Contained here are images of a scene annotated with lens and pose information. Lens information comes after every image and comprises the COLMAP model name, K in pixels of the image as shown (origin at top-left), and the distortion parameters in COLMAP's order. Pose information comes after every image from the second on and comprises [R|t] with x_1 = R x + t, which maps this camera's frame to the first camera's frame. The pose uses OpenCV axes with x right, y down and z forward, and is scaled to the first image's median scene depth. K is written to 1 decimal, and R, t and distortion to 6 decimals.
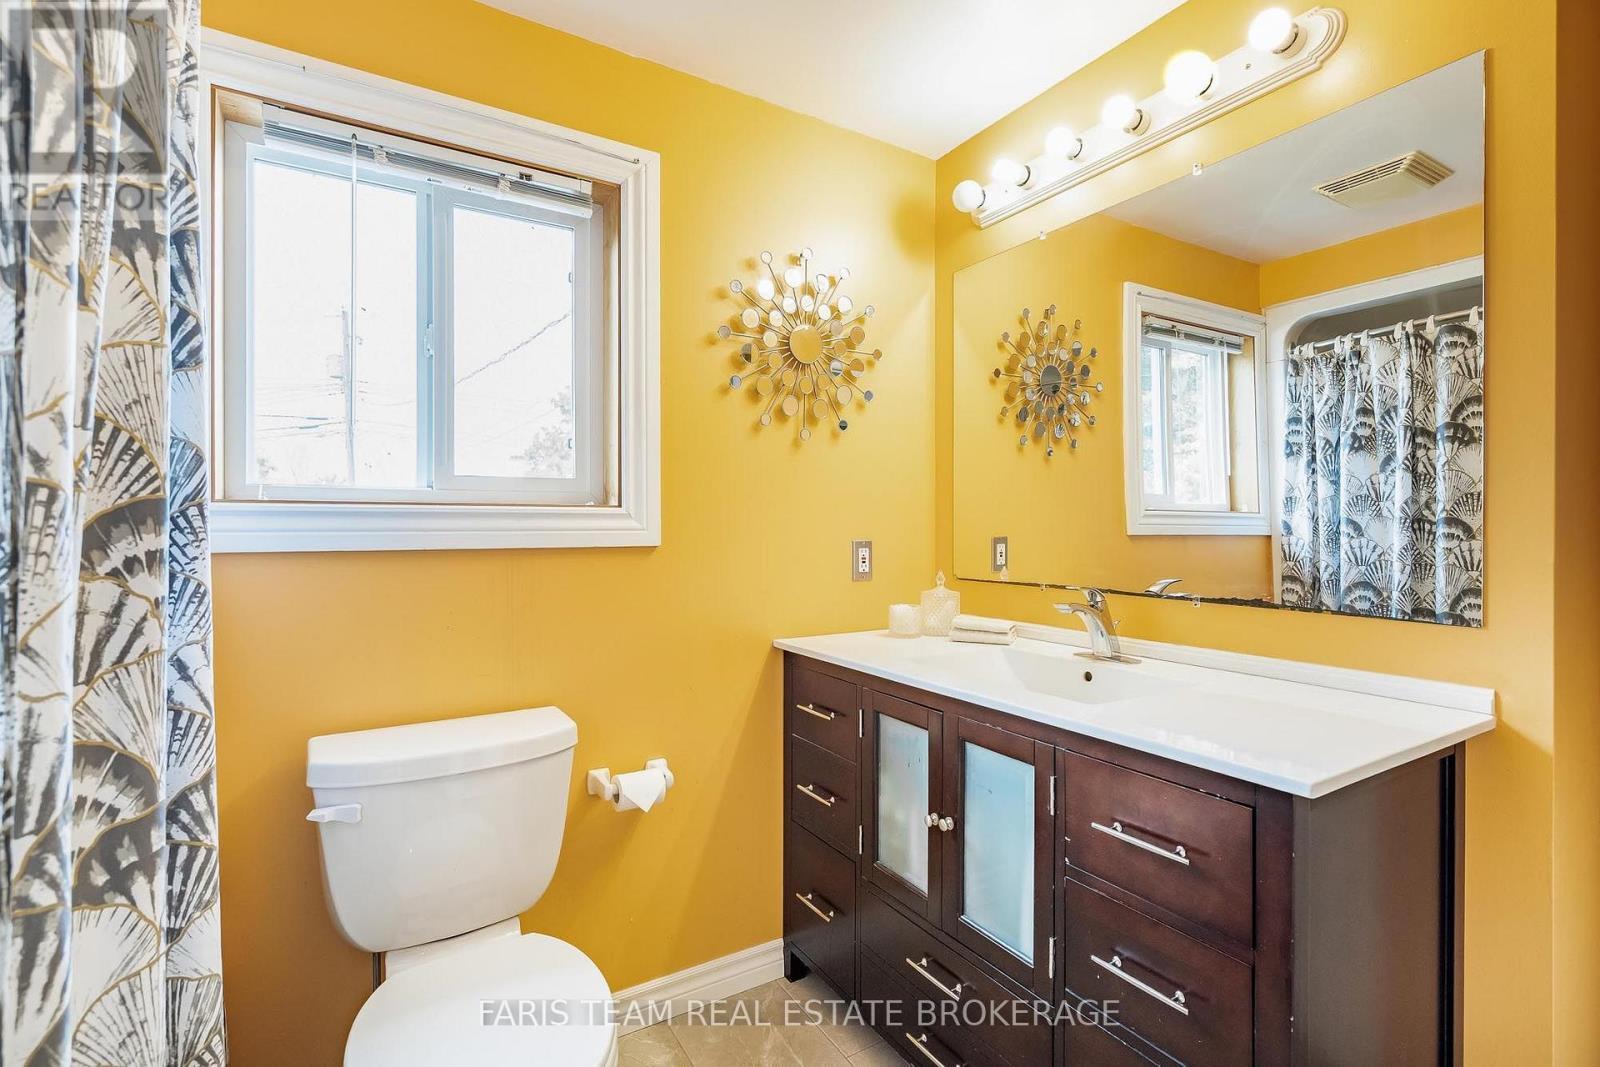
lens RADIAL K [[730.1, 0, 798.1], [0, 730.1, 526.1], [0, 0, 1]] dist [-0.005070, -0.000391]
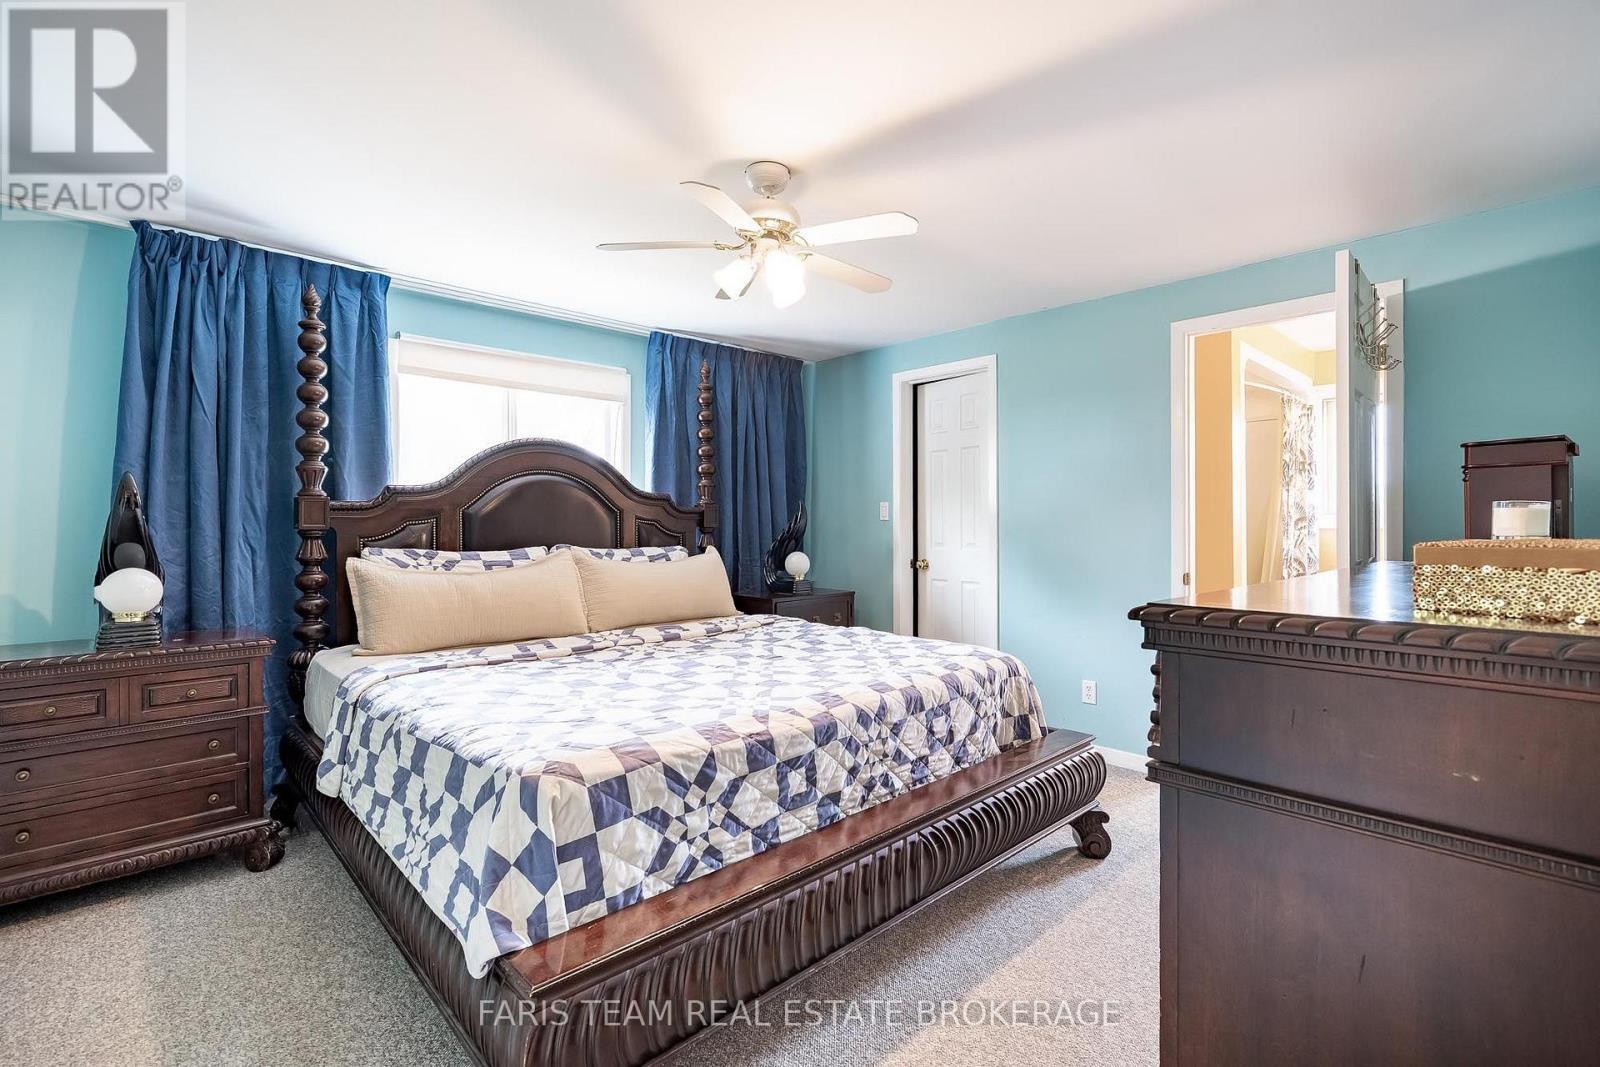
lens RADIAL K [[730.1, 0, 799.9], [0, 730.1, 529.1], [0, 0, 1]] dist [-0.005070, -0.000391]
pose [[0.198988, -0.001305, -0.980001, 3.871228], [-0.003466, 0.999992, -0.002036, 0.087042], [0.979996, 0.003802, 0.198982, -3.965584]]
